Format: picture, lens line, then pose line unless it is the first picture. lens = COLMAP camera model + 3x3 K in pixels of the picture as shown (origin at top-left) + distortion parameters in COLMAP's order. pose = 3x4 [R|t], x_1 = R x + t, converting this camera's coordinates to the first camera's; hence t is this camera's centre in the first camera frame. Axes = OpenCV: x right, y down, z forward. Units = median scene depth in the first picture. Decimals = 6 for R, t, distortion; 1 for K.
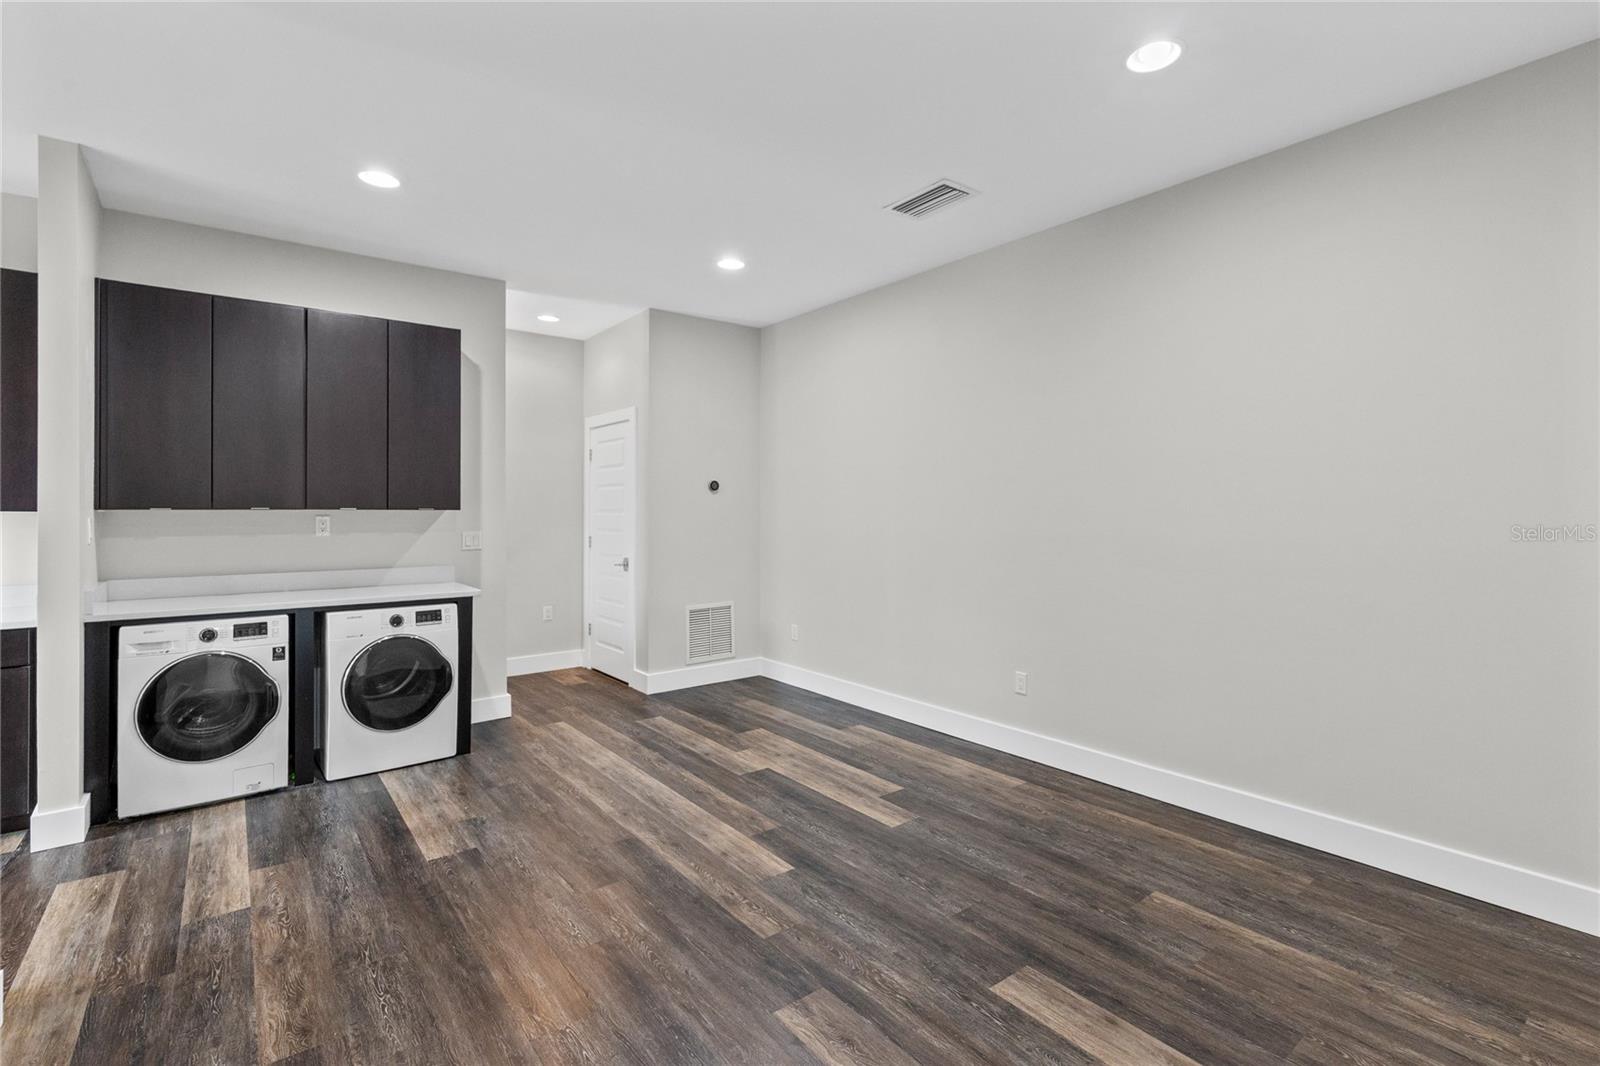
lens RADIAL K [[733.6, 0, 795.6], [0, 733.6, 510.6], [0, 0, 1]] dist [0.007519, -0.000394]
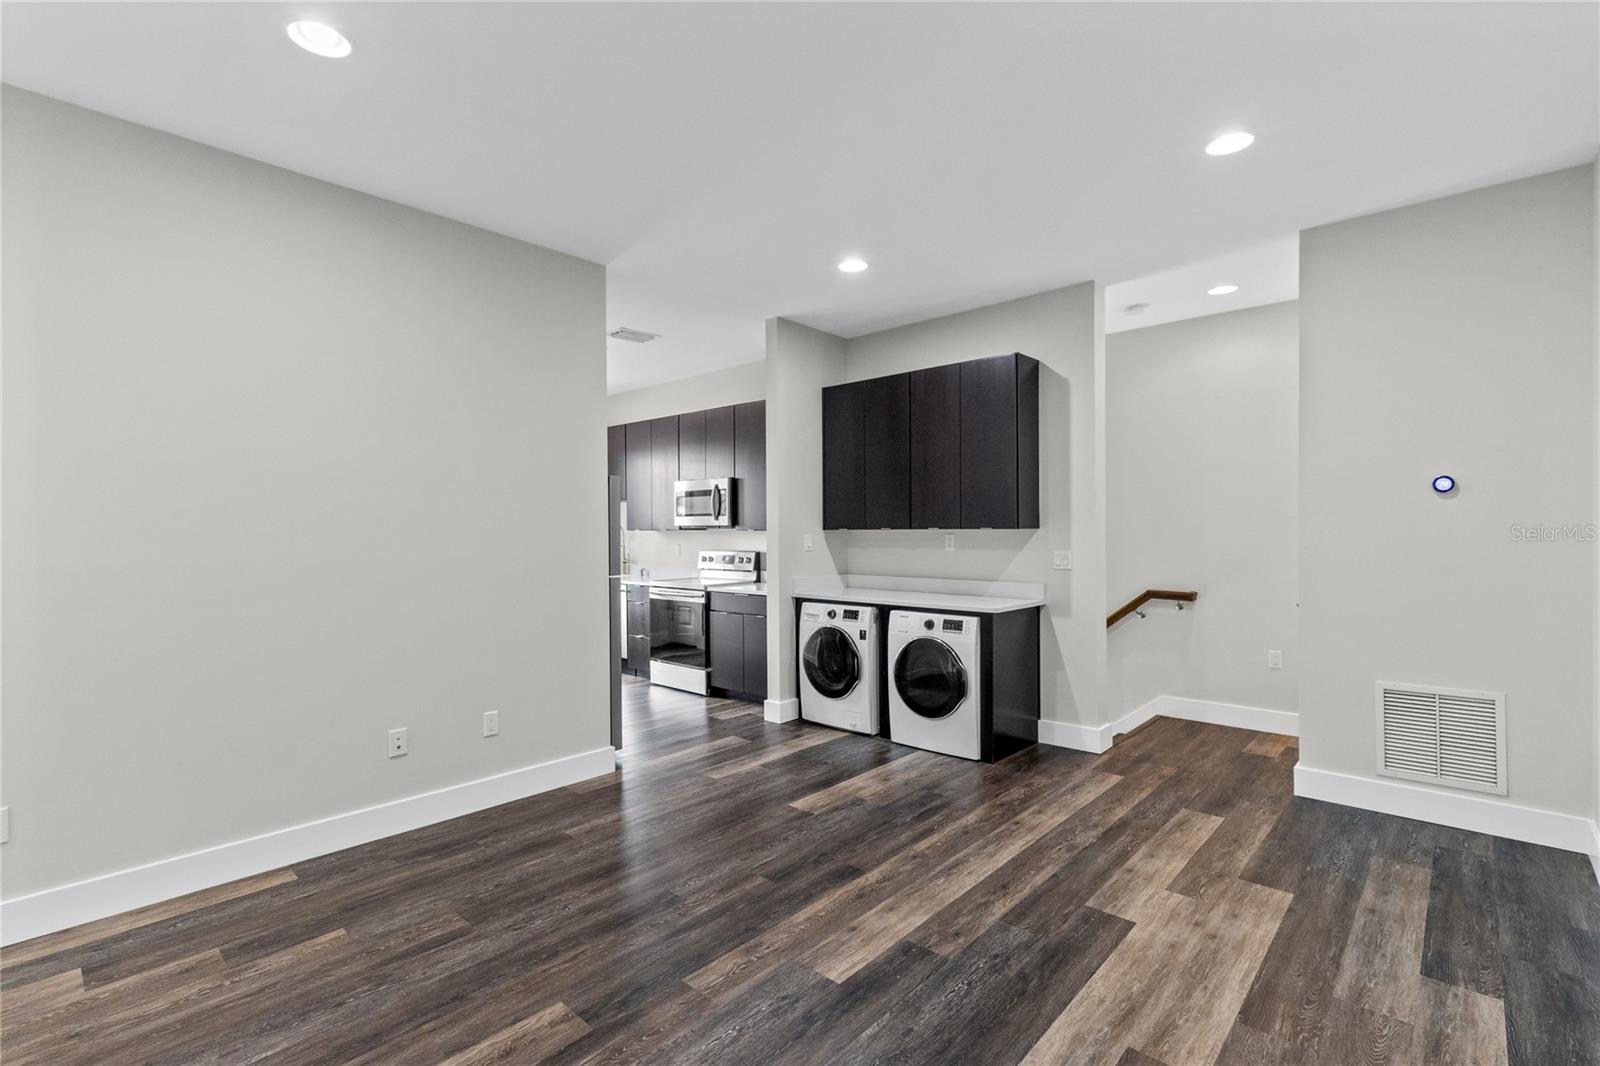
lens RADIAL K [[723.5, 0, 803.9], [0, 723.5, 535.3], [0, 0, 1]] dist [0.005719, -0.000217]
pose [[0.171865, 0.005940, -0.985103, 0.597691], [0.005109, 0.999963, 0.006921, -0.001031], [0.985107, -0.006222, 0.171828, 0.656228]]
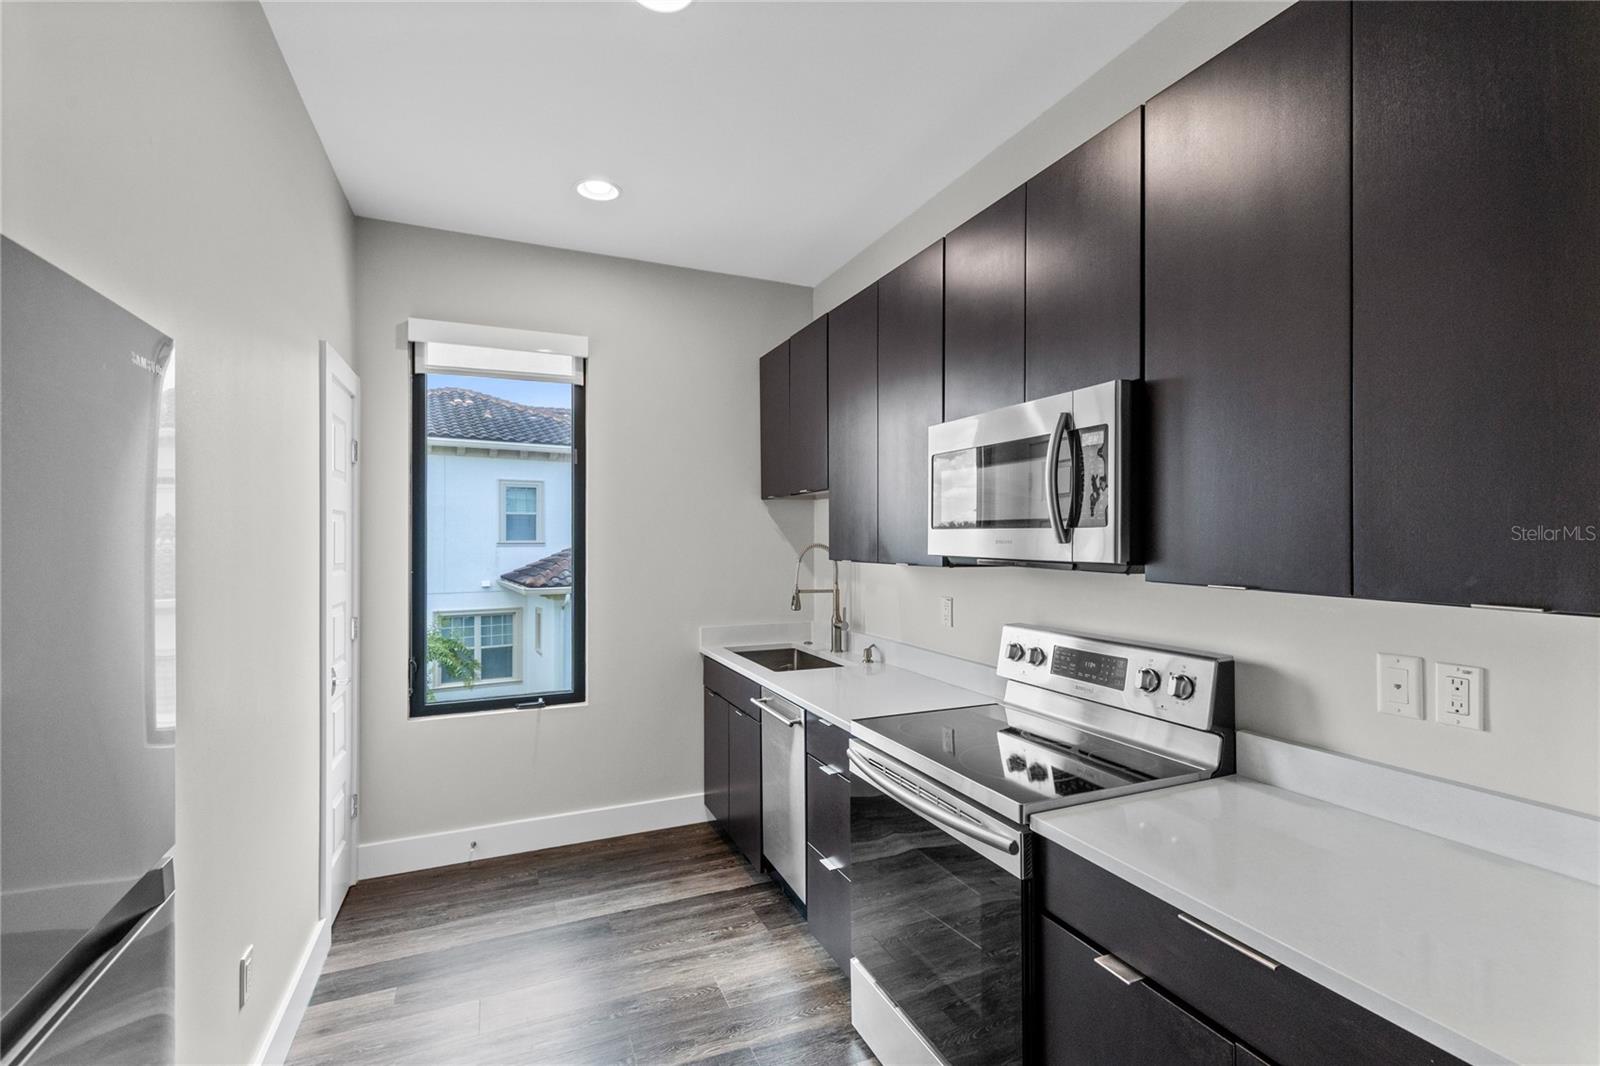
lens RADIAL K [[723.5, 0, 803.9], [0, 723.5, 535.3], [0, 0, 1]] dist [0.005719, -0.000217]
pose [[-0.243575, -0.001270, -0.969881, -0.651640], [0.001497, 0.999997, -0.001685, -0.030965], [0.969881, -0.001863, -0.243573, 0.697512]]
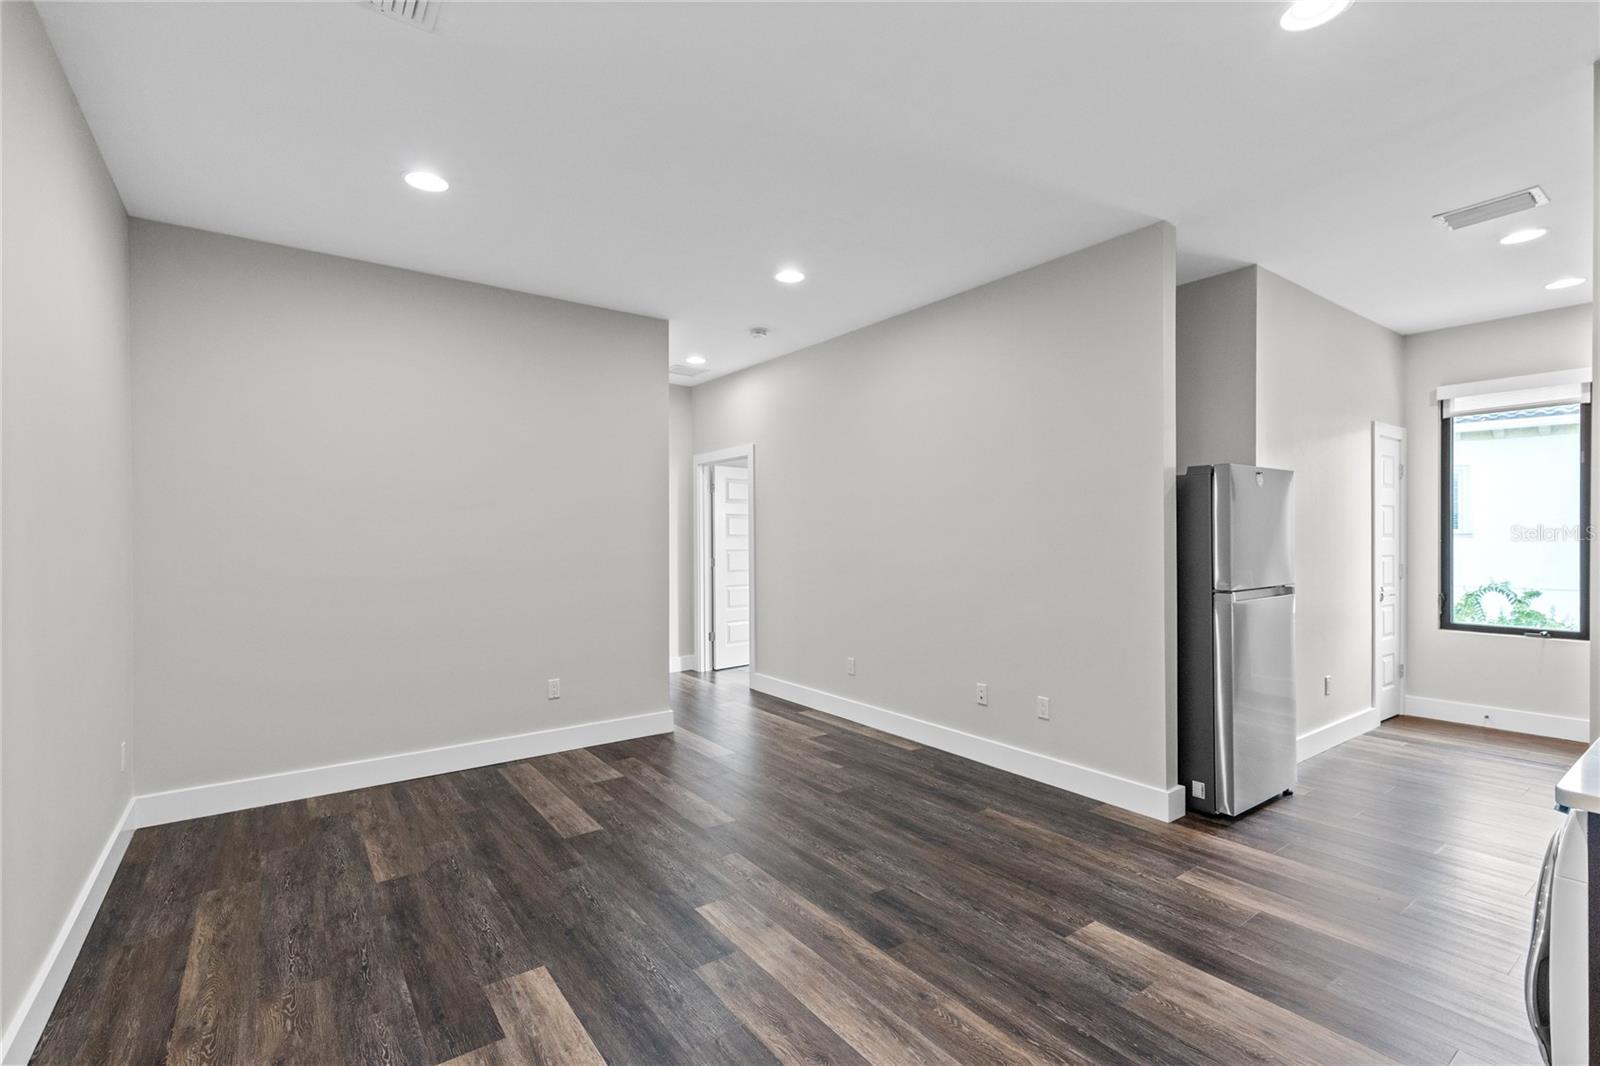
lens RADIAL K [[723.5, 0, 803.9], [0, 723.5, 535.3], [0, 0, 1]] dist [0.005719, -0.000217]
pose [[-0.999713, 0.003303, 0.023748, -0.132404], [0.003269, 0.999994, -0.001500, -0.000216], [-0.023753, -0.001422, -0.999717, 1.535060]]
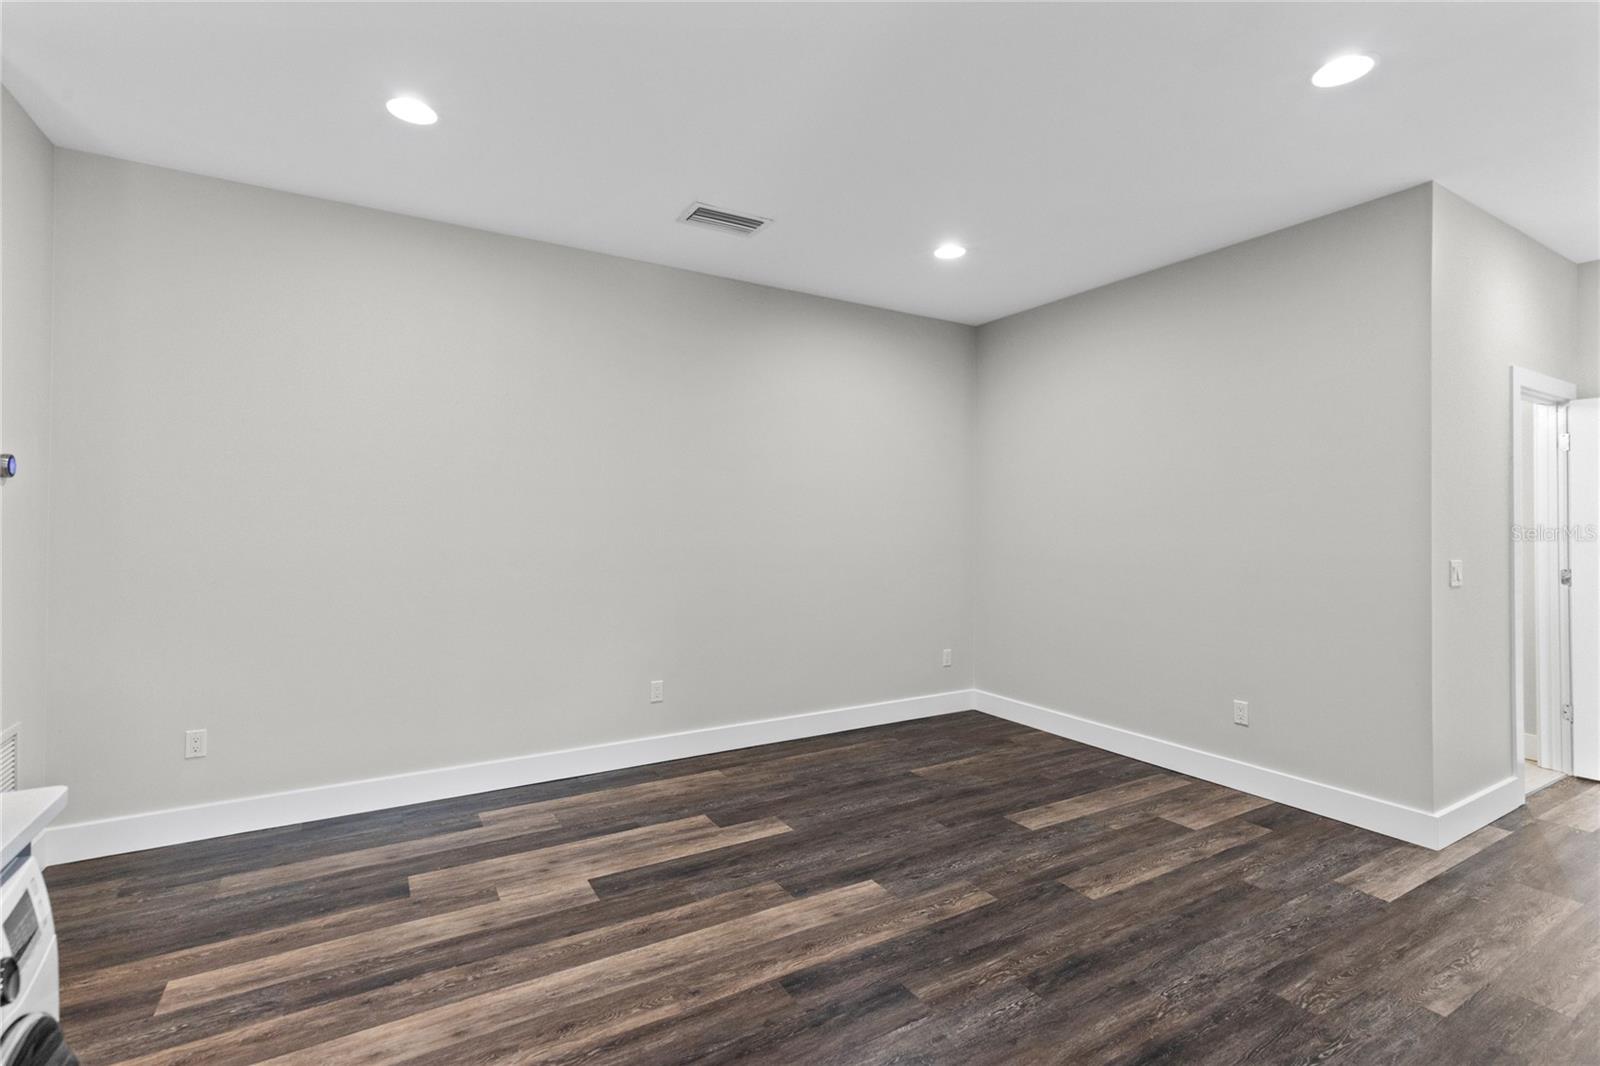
lens RADIAL K [[735.7, 0, 804.6], [0, 735.7, 527.1], [0, 0, 1]] dist [0.006645, -0.000015]
pose [[0.118079, -0.000248, 0.993004, -0.807535], [-0.005334, 0.999985, 0.000884, -0.000972], [-0.992990, -0.005401, 0.118076, 0.768442]]
